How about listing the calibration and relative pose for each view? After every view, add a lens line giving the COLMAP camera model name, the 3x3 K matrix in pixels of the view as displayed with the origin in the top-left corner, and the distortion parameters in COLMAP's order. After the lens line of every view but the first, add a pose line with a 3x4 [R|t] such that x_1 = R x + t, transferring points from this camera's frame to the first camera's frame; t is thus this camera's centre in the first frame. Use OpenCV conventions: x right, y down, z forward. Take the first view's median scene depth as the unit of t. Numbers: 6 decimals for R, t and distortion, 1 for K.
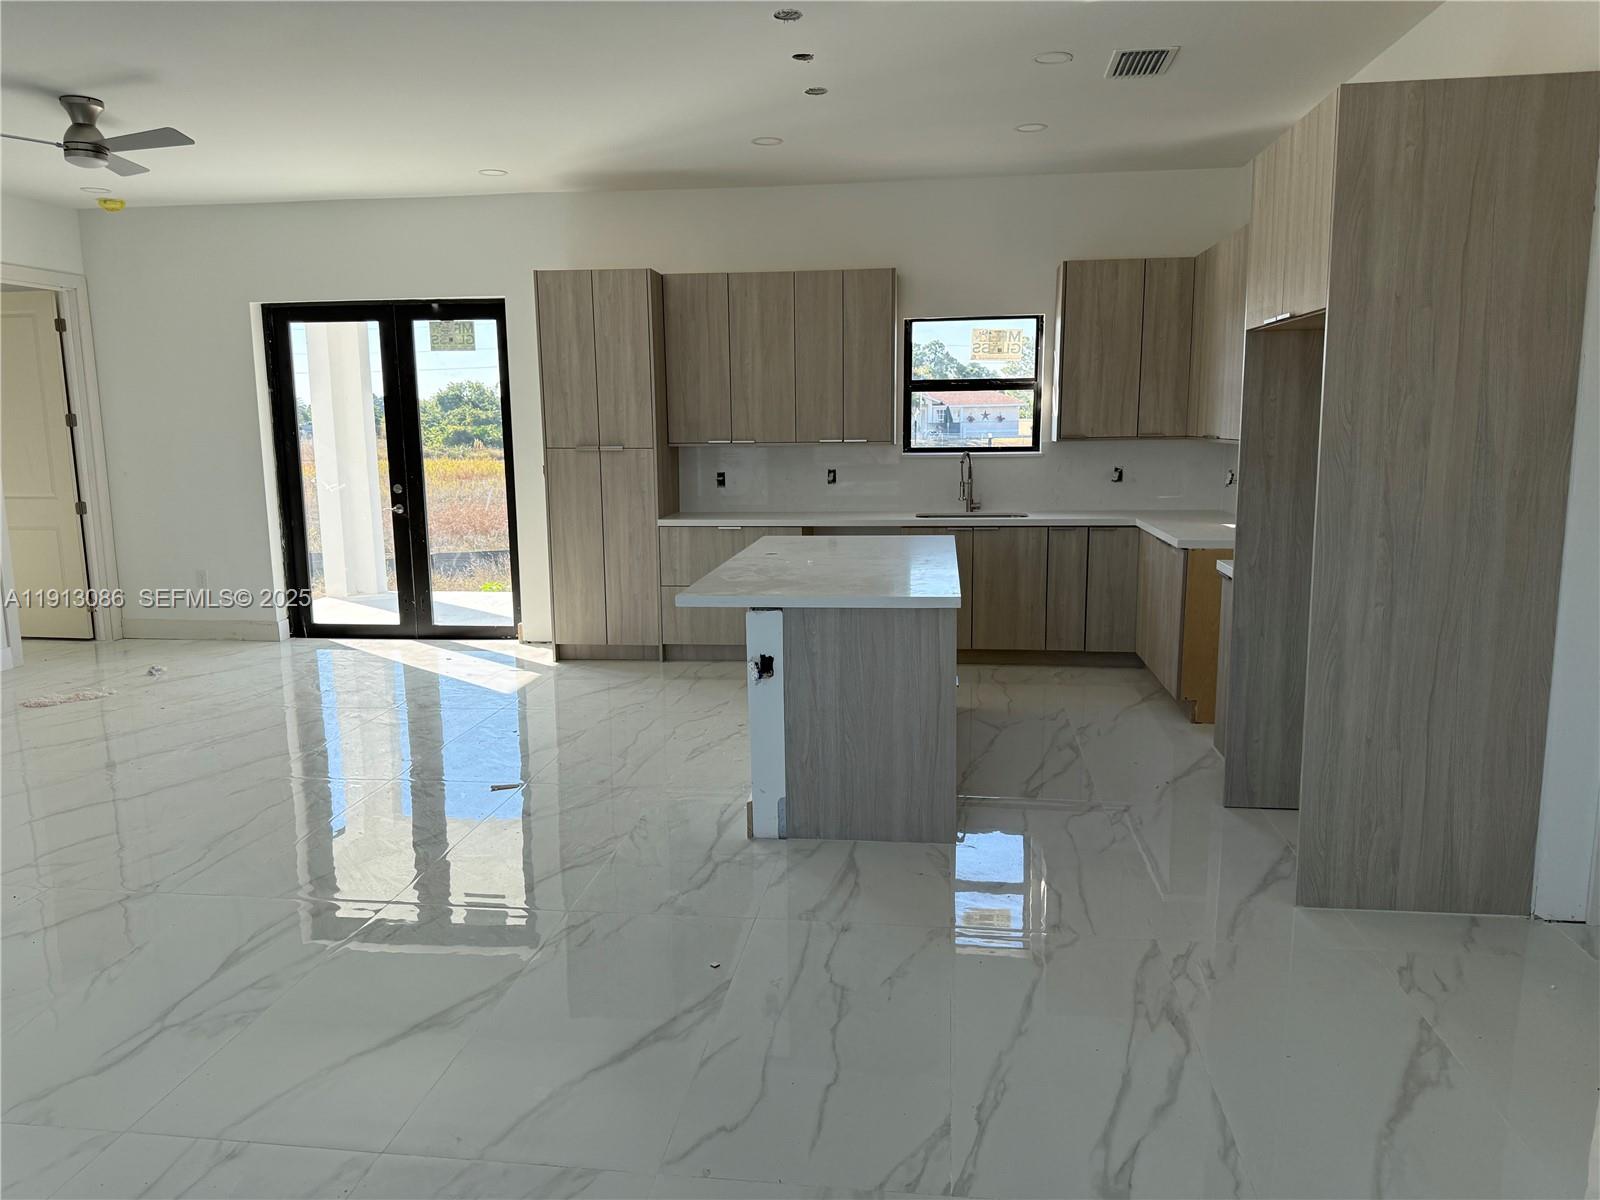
lens RADIAL K [[1111.8, 0, 800.0], [0, 1111.8, 600.0], [0, 0, 1]] dist [0.100050, -0.134393]
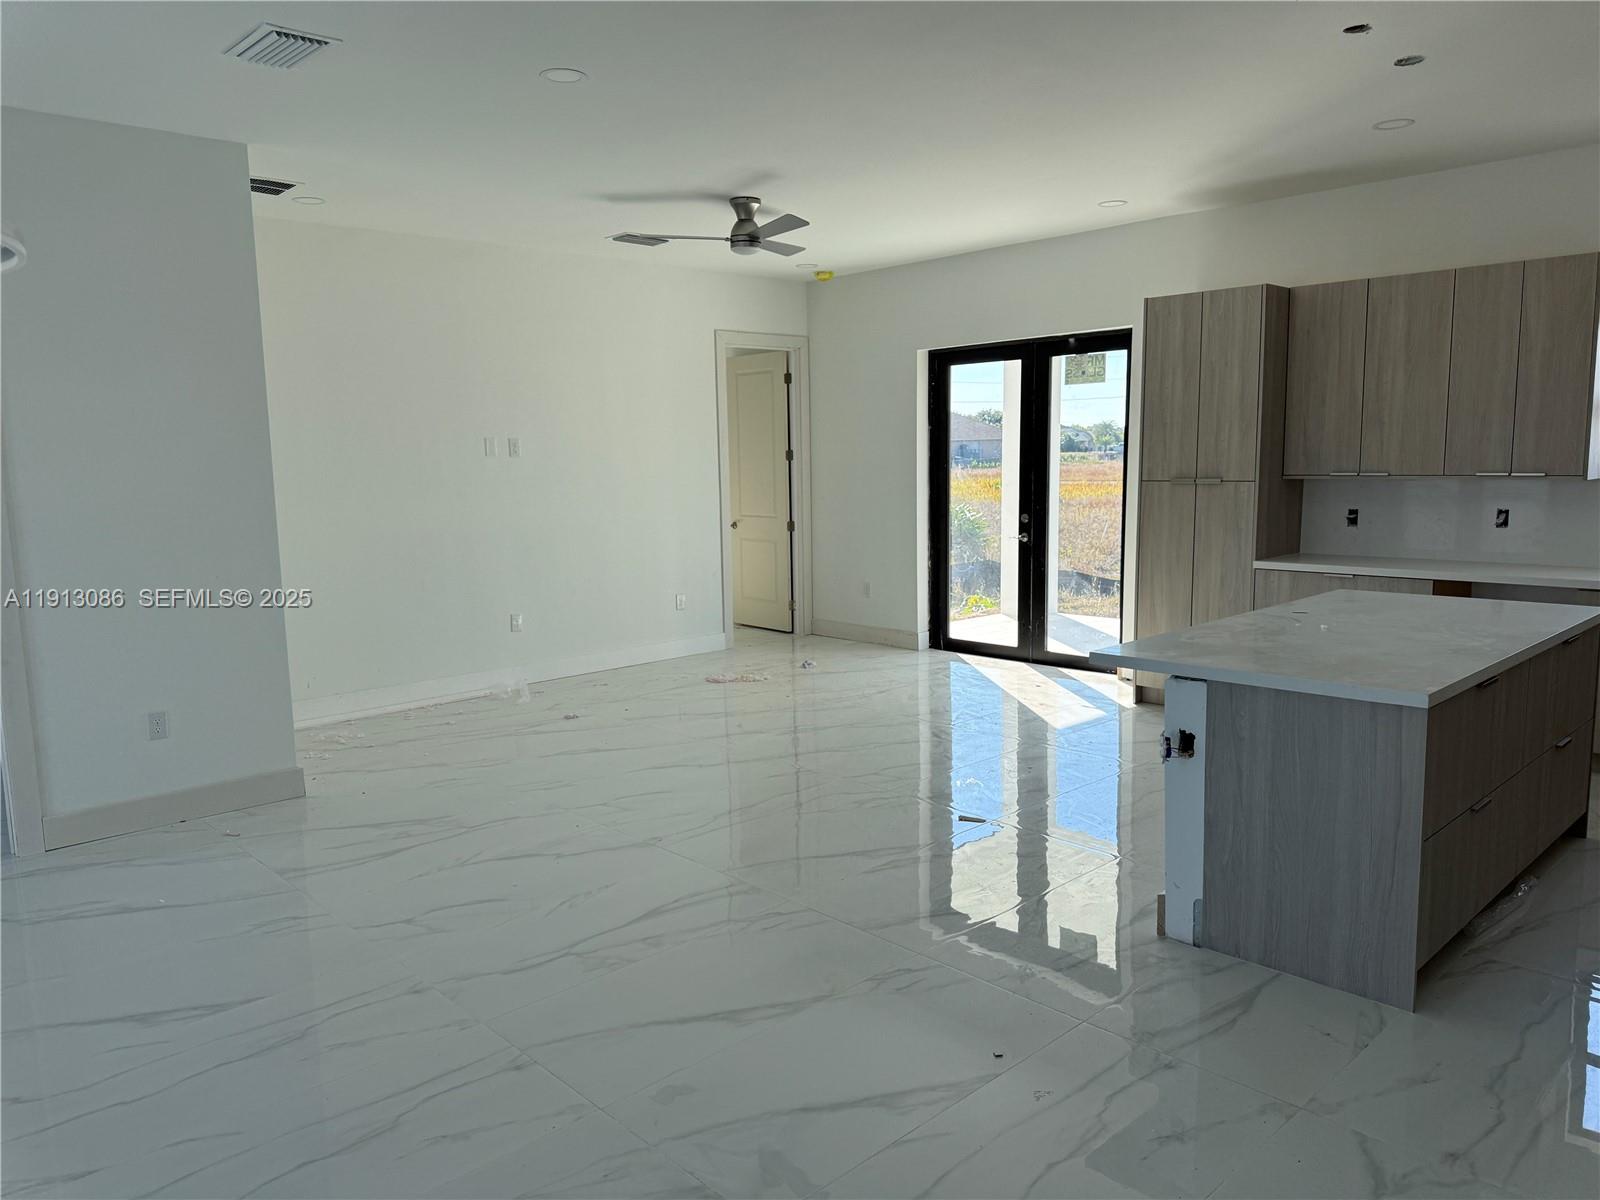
lens RADIAL K [[1115.5, 0, 800.0], [0, 1115.5, 600.0], [0, 0, 1]] dist [0.086777, -0.144286]
pose [[0.774157, 0.078623, -0.628091, 0.158306], [-0.089427, 0.995889, 0.014440, -0.021363], [0.626644, 0.044989, 0.778006, 0.069001]]
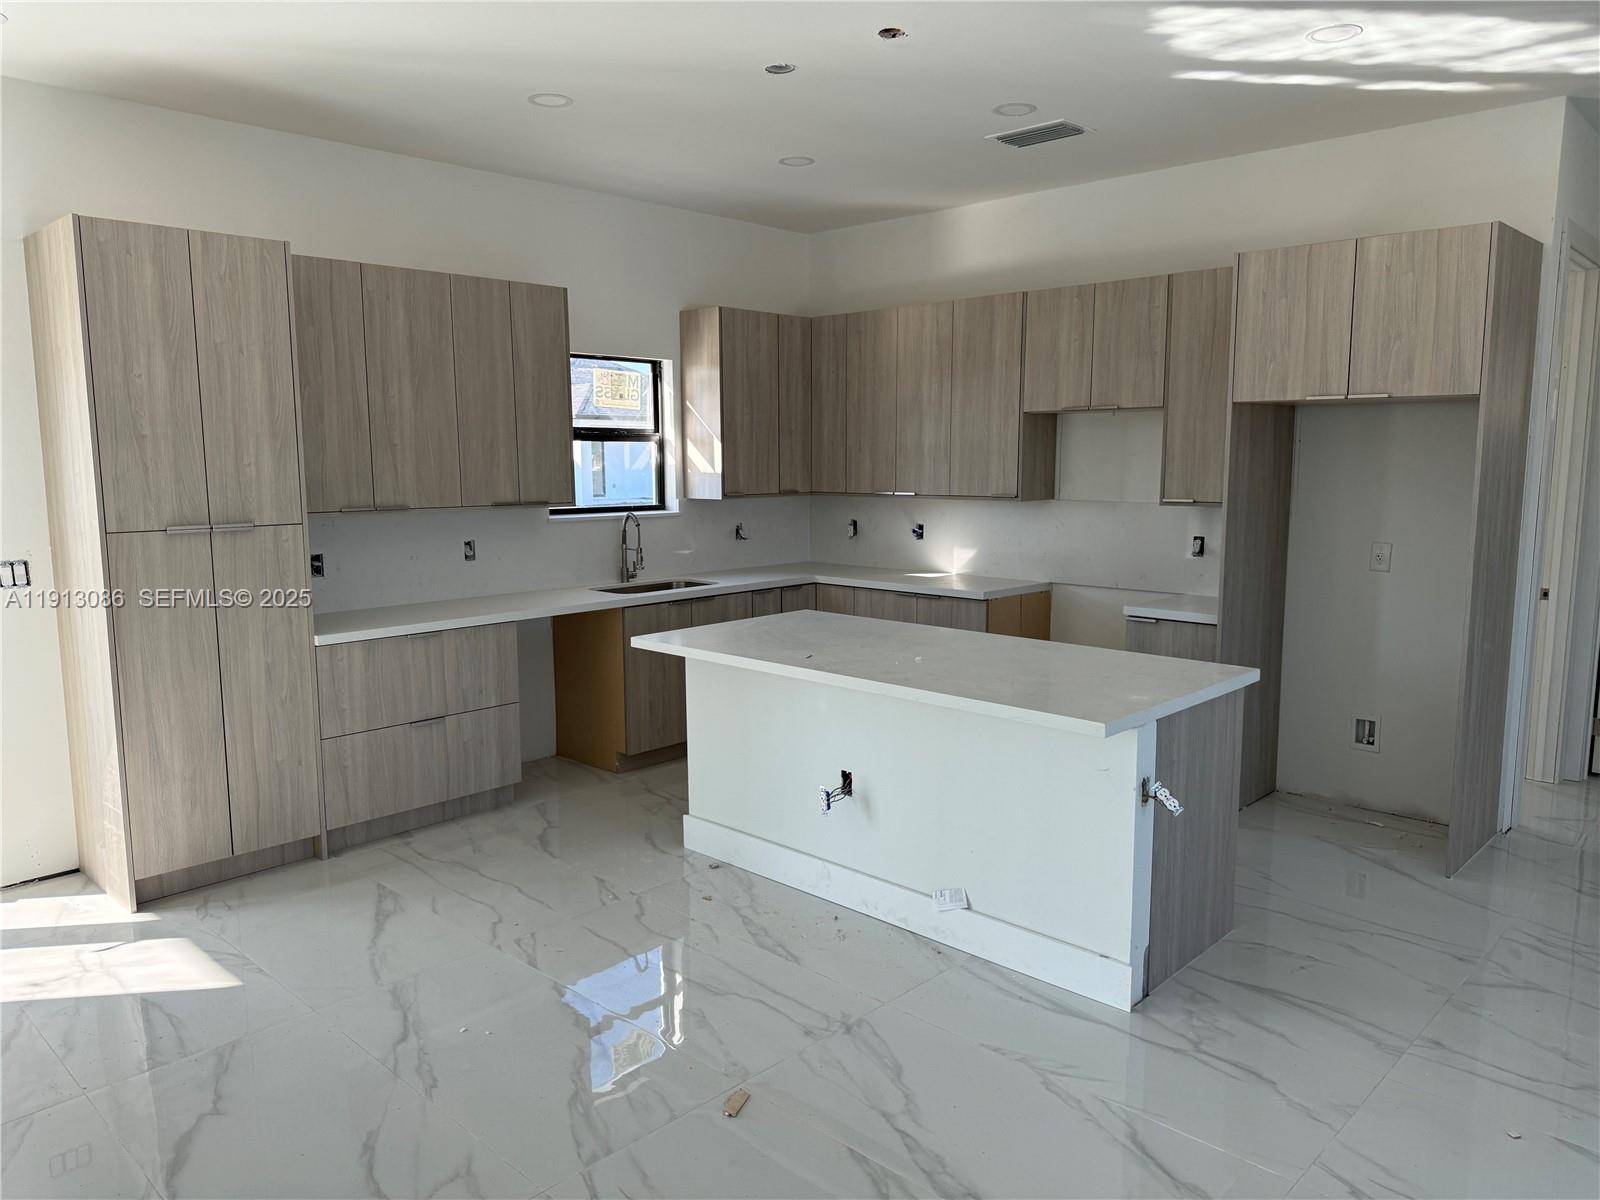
lens RADIAL K [[1121.4, 0, 790.0], [0, 1121.4, 602.9], [0, 0, 1]] dist [0.051868, -0.064449]
pose [[0.599942, -0.098225, 0.793991, -0.465523], [0.124862, 0.991769, 0.028346, -0.074476], [-0.790240, 0.082133, 0.607268, 0.392395]]
